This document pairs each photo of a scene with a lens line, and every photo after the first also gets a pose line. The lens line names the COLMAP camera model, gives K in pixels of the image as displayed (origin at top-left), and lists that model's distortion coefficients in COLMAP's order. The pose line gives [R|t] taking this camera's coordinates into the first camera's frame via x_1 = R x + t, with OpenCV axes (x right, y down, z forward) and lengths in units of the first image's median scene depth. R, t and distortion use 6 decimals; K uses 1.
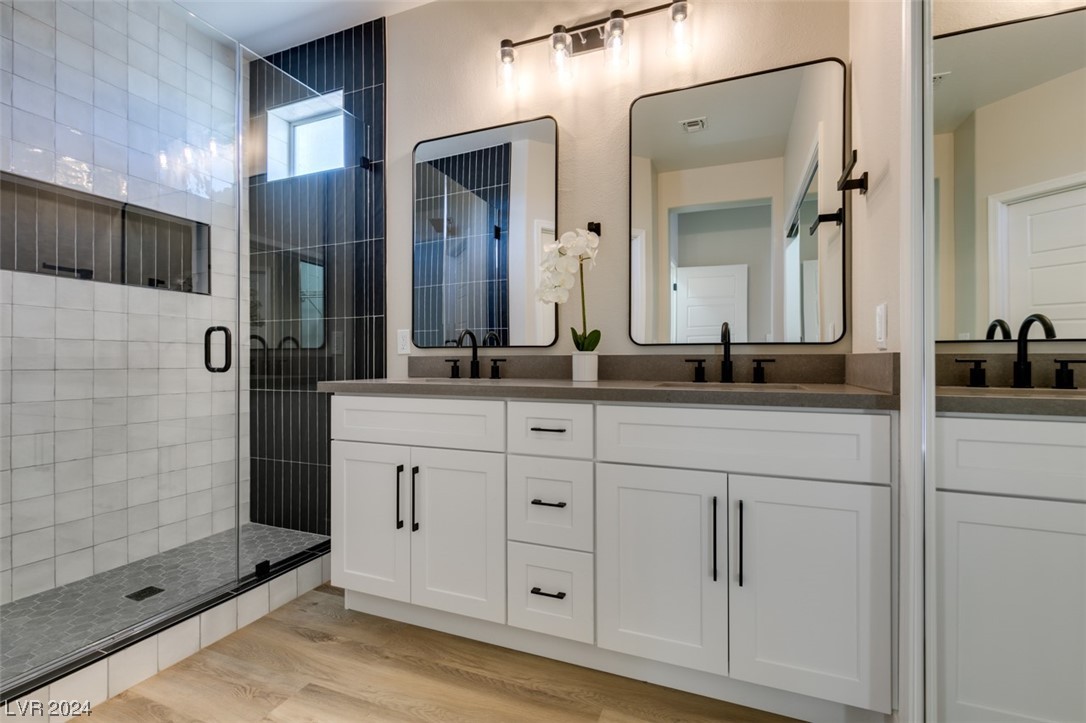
lens RADIAL K [[487.1, 0, 541.5], [0, 487.1, 364.3], [0, 0, 1]] dist [0.003885, -0.001359]
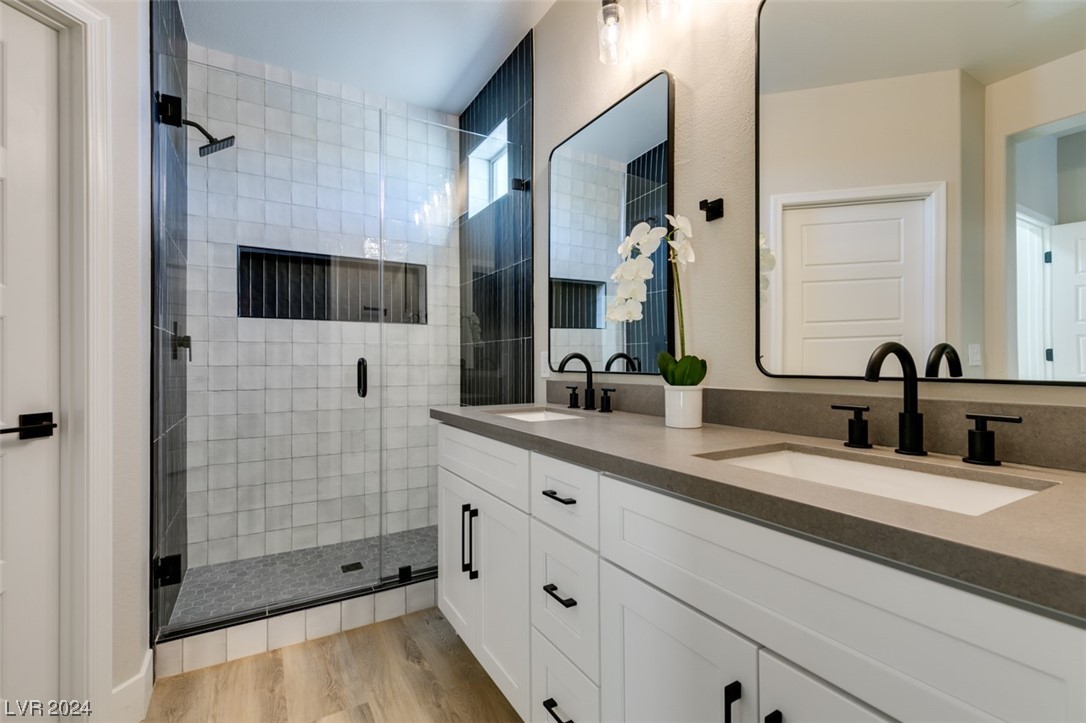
lens RADIAL K [[487.1, 0, 541.5], [0, 487.1, 364.3], [0, 0, 1]] dist [0.003885, -0.001359]
pose [[0.793351, -0.001739, -0.608762, 0.345823], [-0.000538, 0.999994, -0.003558, -0.051581], [0.608764, 0.003150, 0.793345, 0.297112]]
